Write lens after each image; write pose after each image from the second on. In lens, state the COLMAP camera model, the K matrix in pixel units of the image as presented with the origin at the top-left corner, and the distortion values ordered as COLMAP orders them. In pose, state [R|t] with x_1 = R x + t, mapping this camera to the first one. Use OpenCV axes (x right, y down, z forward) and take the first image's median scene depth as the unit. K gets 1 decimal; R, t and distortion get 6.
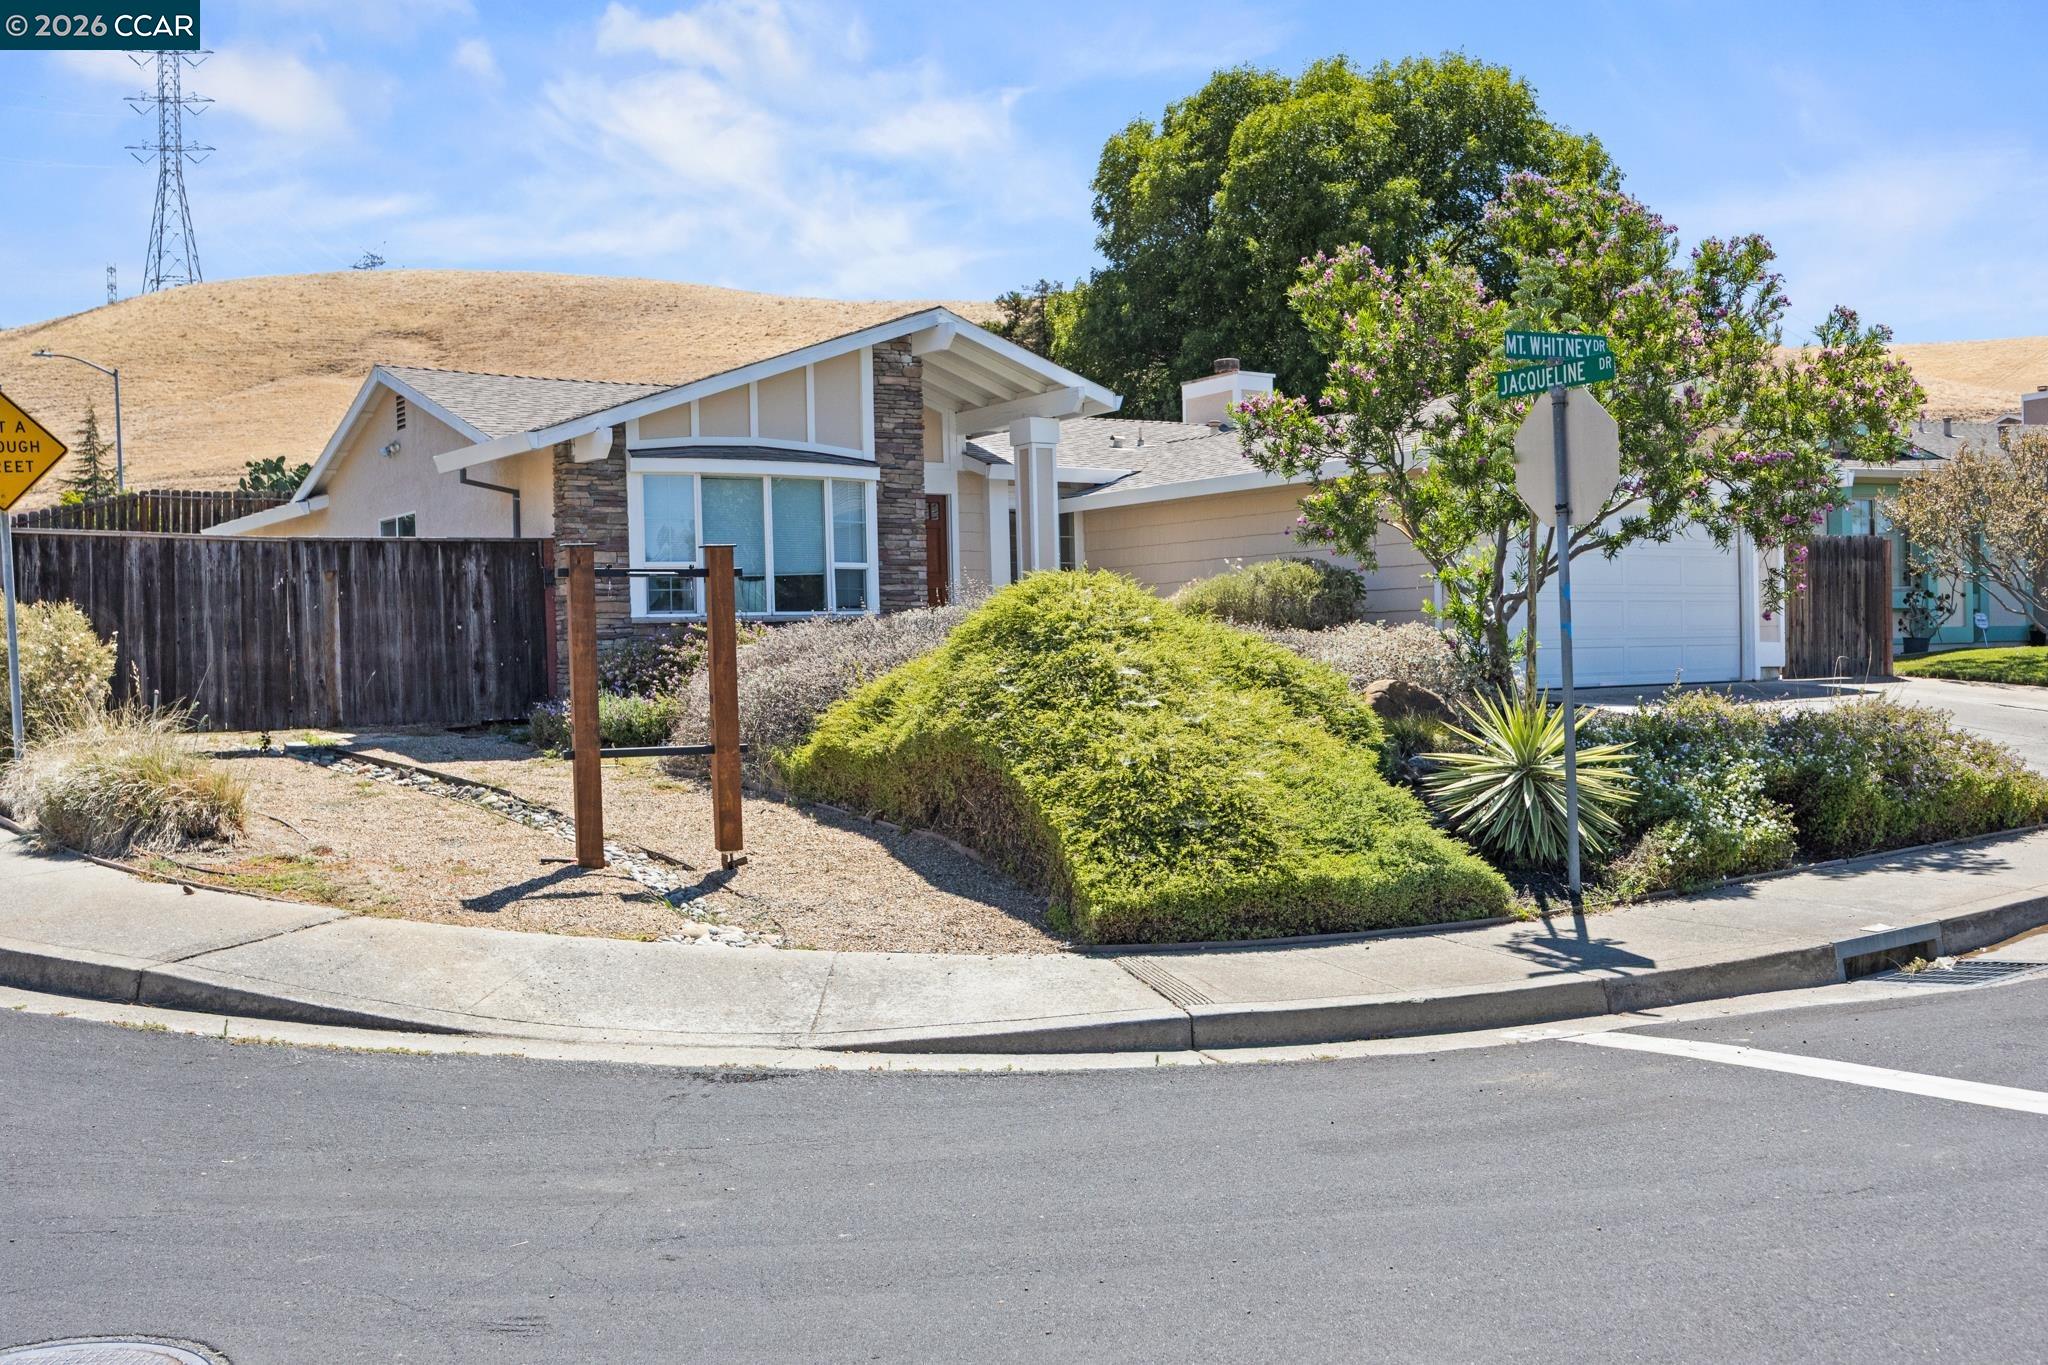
lens RADIAL K [[1894.9, 0, 1022.0], [0, 1894.9, 678.0], [0, 0, 1]] dist [0.014620, 0.000000]
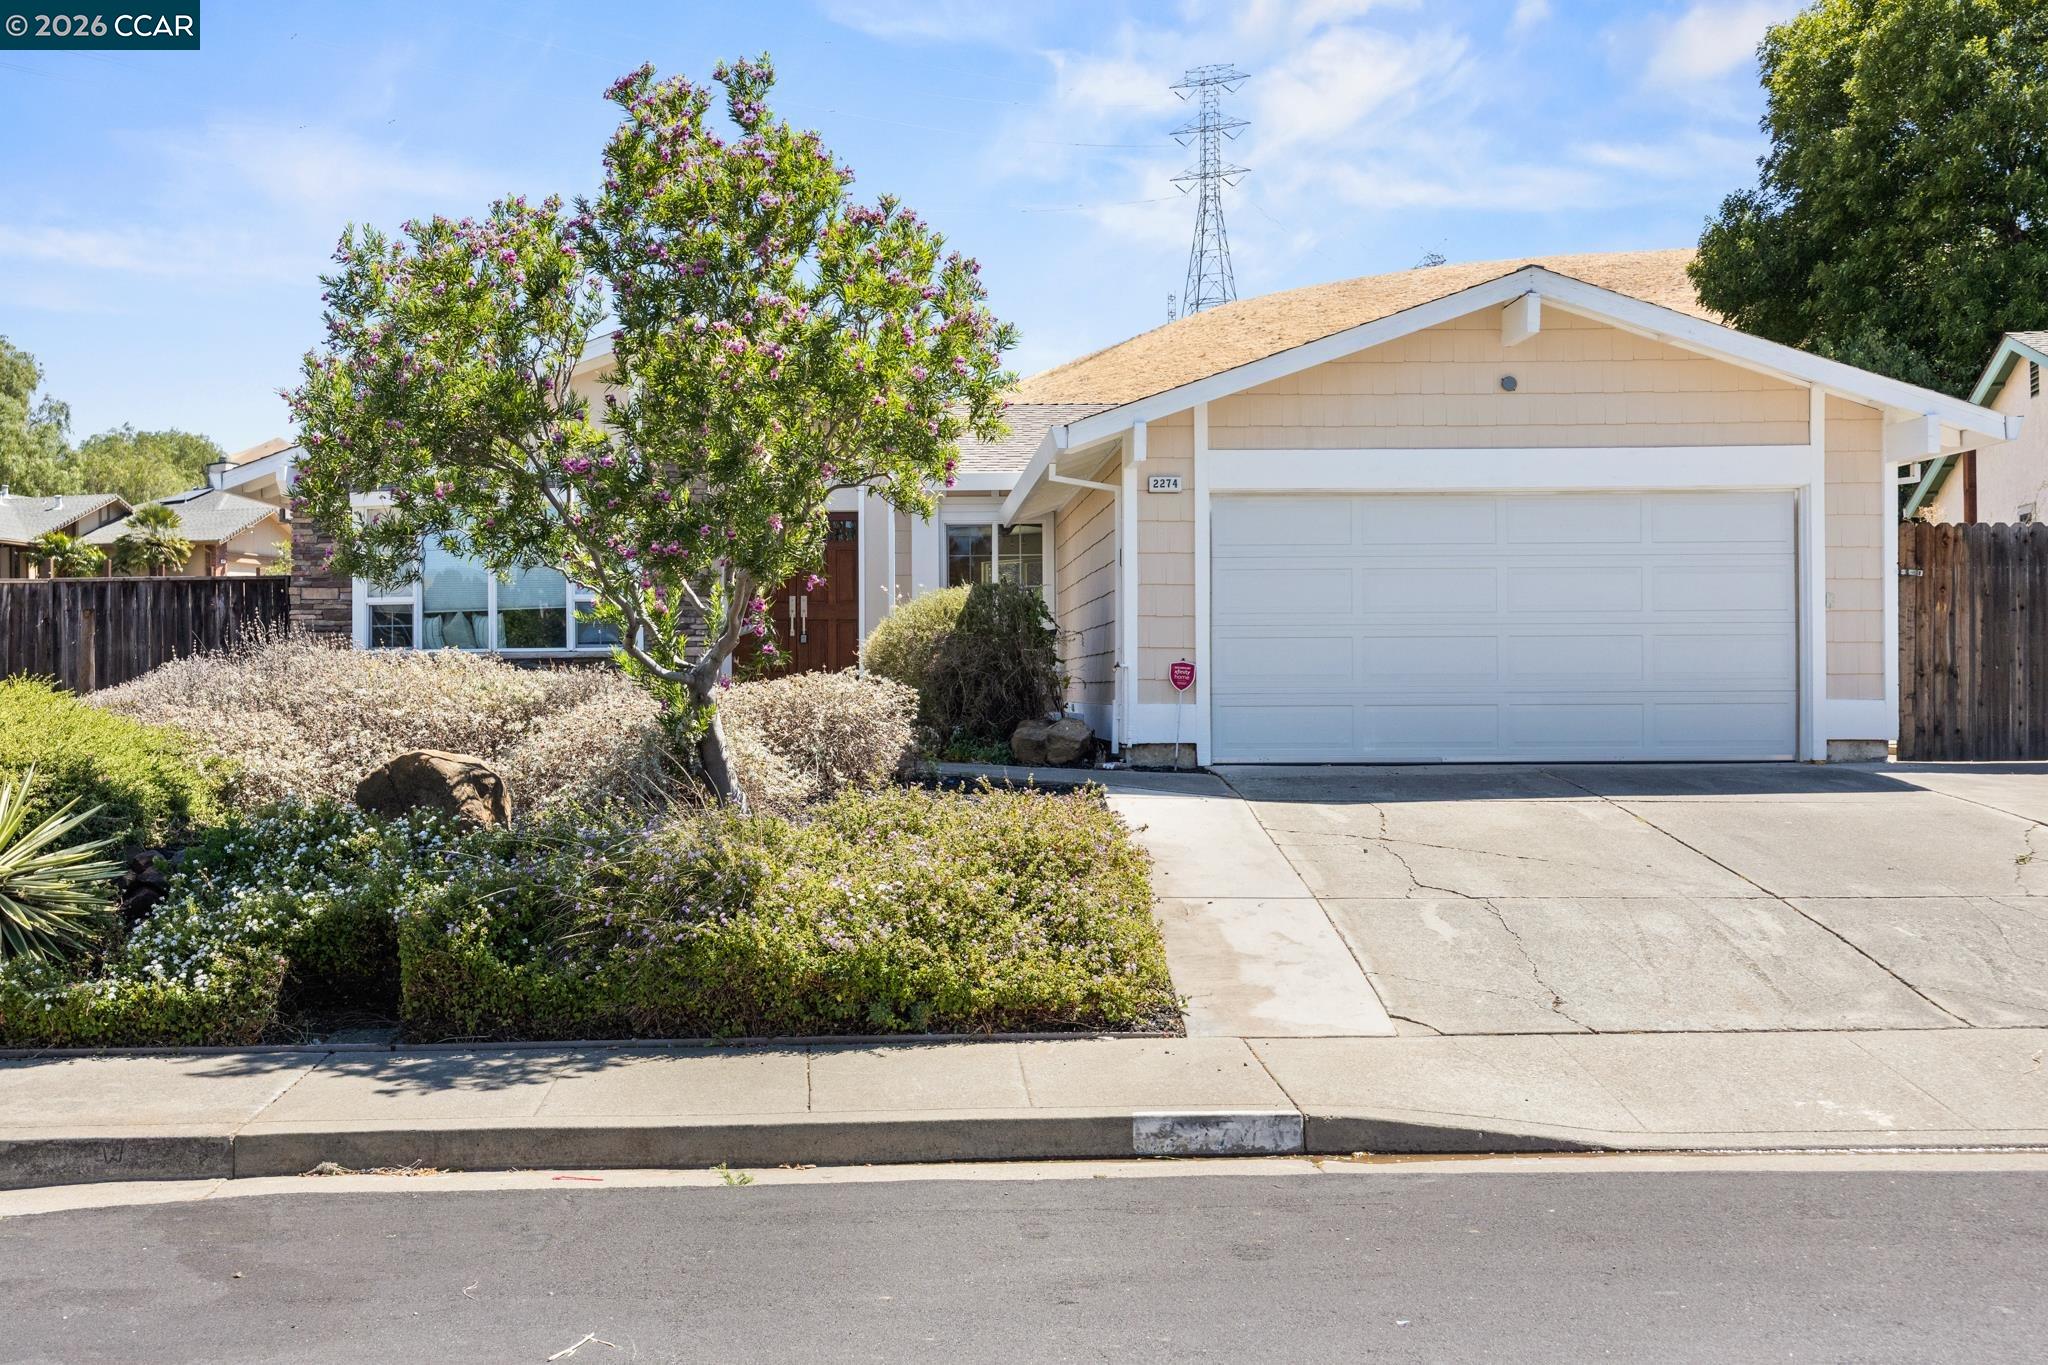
lens RADIAL K [[1998.0, 0, 1025.8], [0, 1998.0, 677.9], [0, 0, 1]] dist [0.056961, 0.000000]
pose [[0.816831, 0.017091, -0.576624, 0.606993], [-0.019643, 0.999805, 0.001808, -0.024310], [0.576542, 0.009850, 0.817008, 0.293921]]
